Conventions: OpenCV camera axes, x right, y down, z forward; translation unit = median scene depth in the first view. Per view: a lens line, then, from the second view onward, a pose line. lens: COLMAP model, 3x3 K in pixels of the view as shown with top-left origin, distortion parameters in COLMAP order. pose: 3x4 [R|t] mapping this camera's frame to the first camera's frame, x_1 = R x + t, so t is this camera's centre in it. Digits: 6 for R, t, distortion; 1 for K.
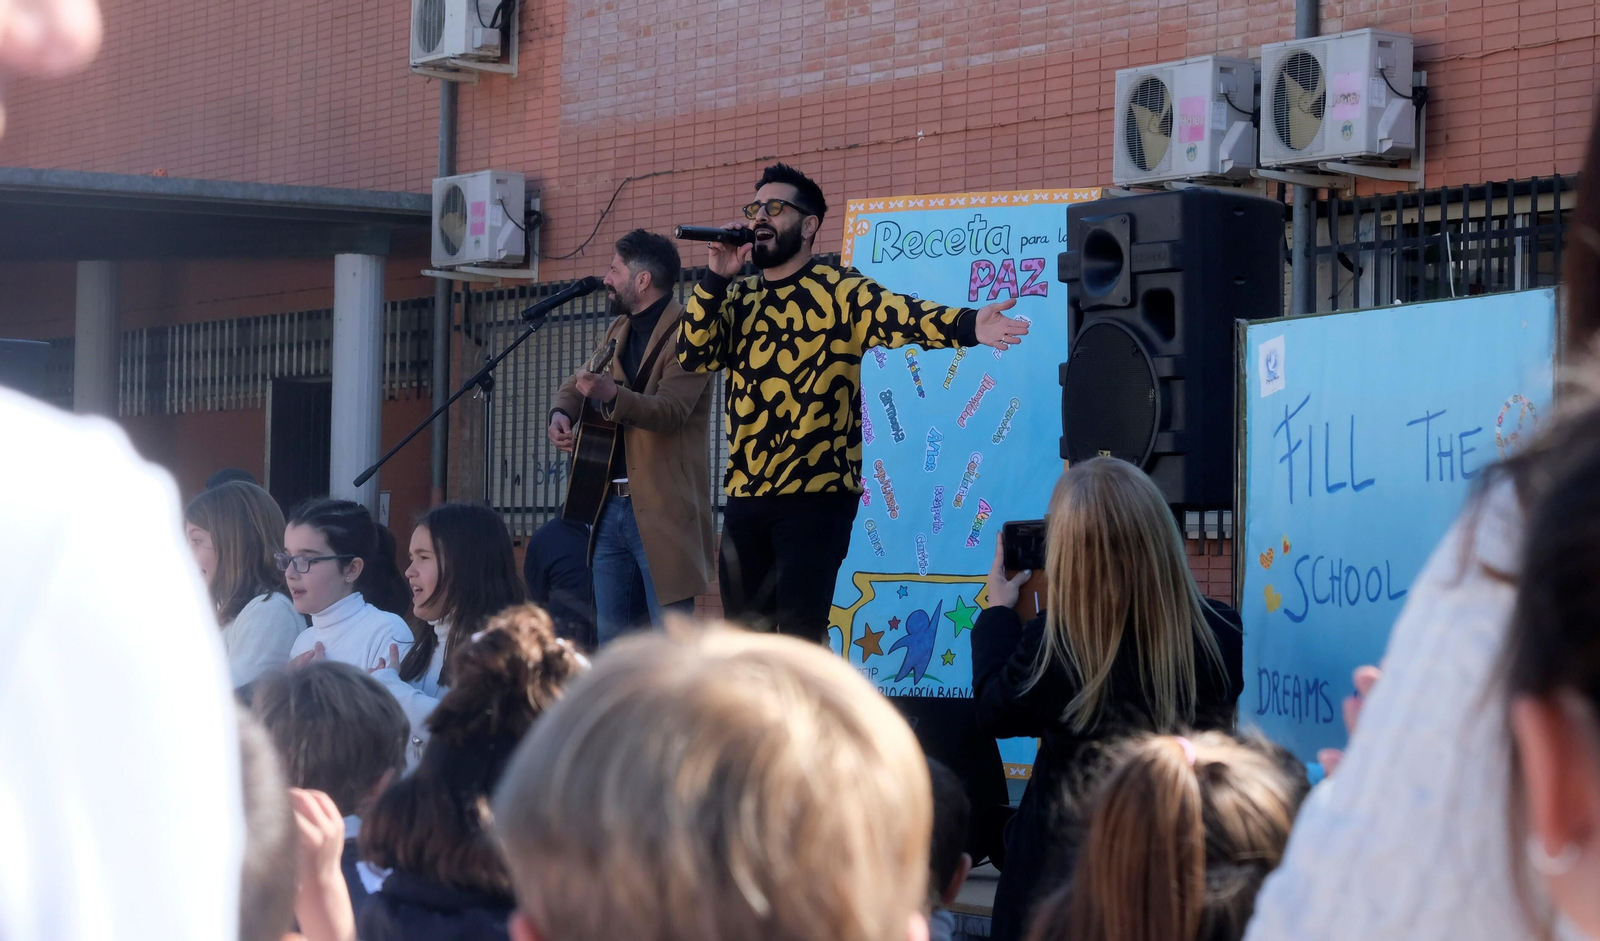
lens RADIAL K [[3972.1, 0, 801.7], [0, 3972.1, 468.6], [0, 0, 1]] dist [-0.082969, 0.000000]
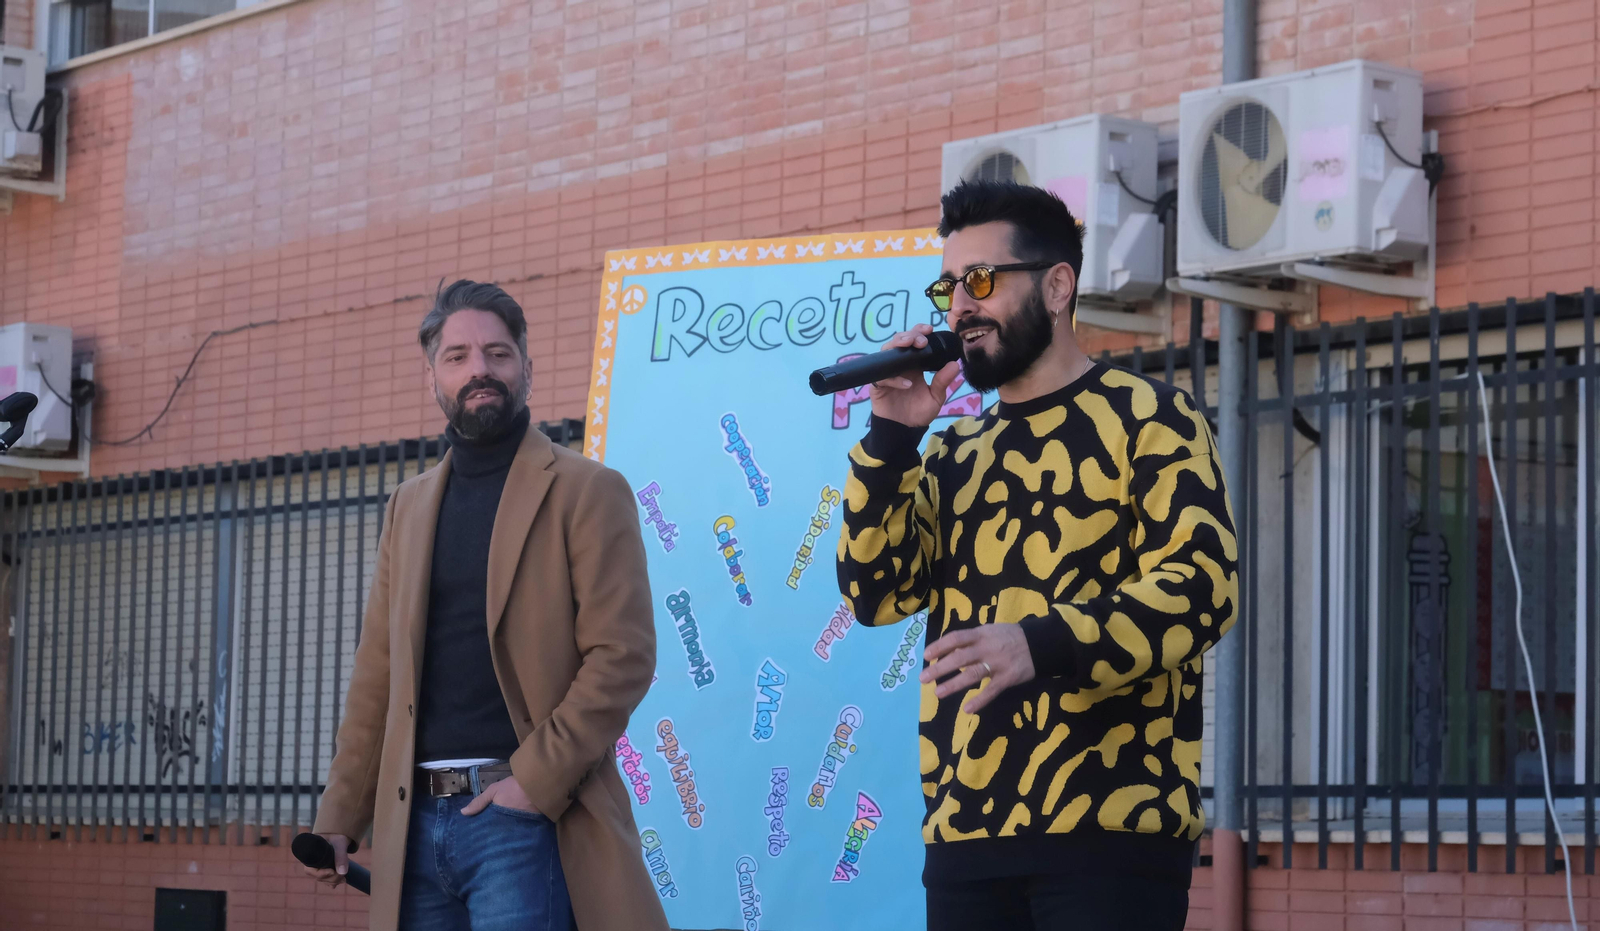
lens RADIAL K [[4290.4, 0, 810.6], [0, 4290.4, 429.9], [0, 0, 1]] dist [0.017277, 0.000000]
pose [[0.995587, 0.009368, 0.093373, -0.010195], [-0.002768, 0.997503, -0.070570, -0.000156], [-0.093801, 0.070000, 0.993127, 0.259537]]
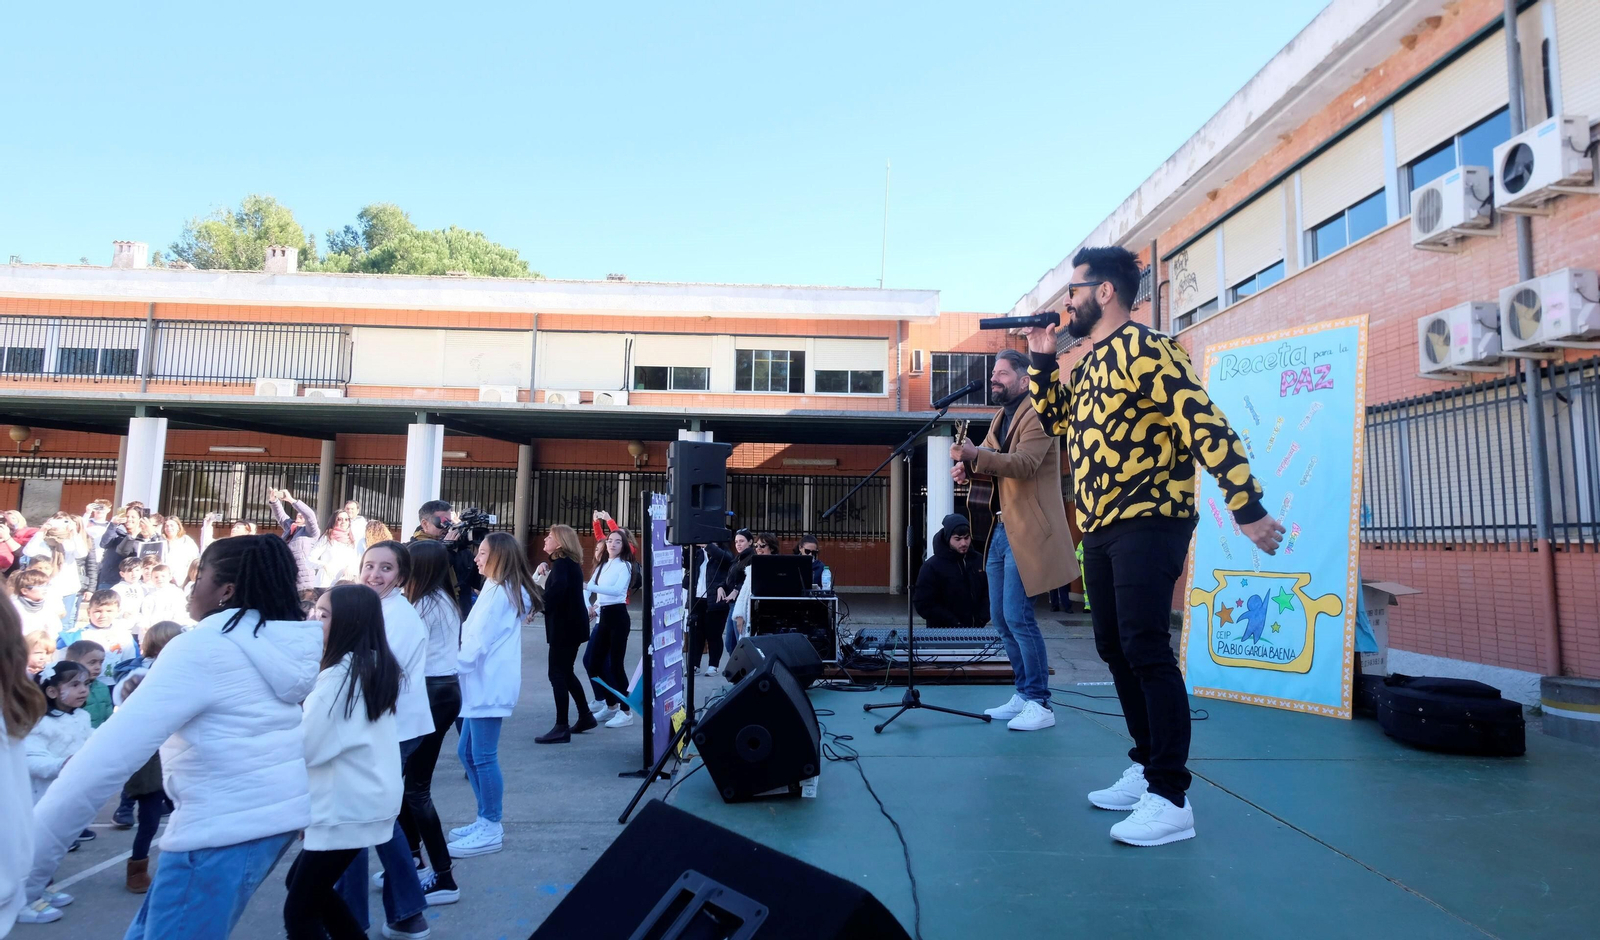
lens RADIAL K [[1036.1, 0, 823.8], [0, 1036.1, 411.8], [0, 0, 1]] dist [0.004974, 0.011170]
pose [[0.890228, -0.063624, -0.451050, 0.040799], [0.016189, 0.993991, -0.108260, 0.002959], [0.455227, 0.089074, 0.885909, 0.345180]]
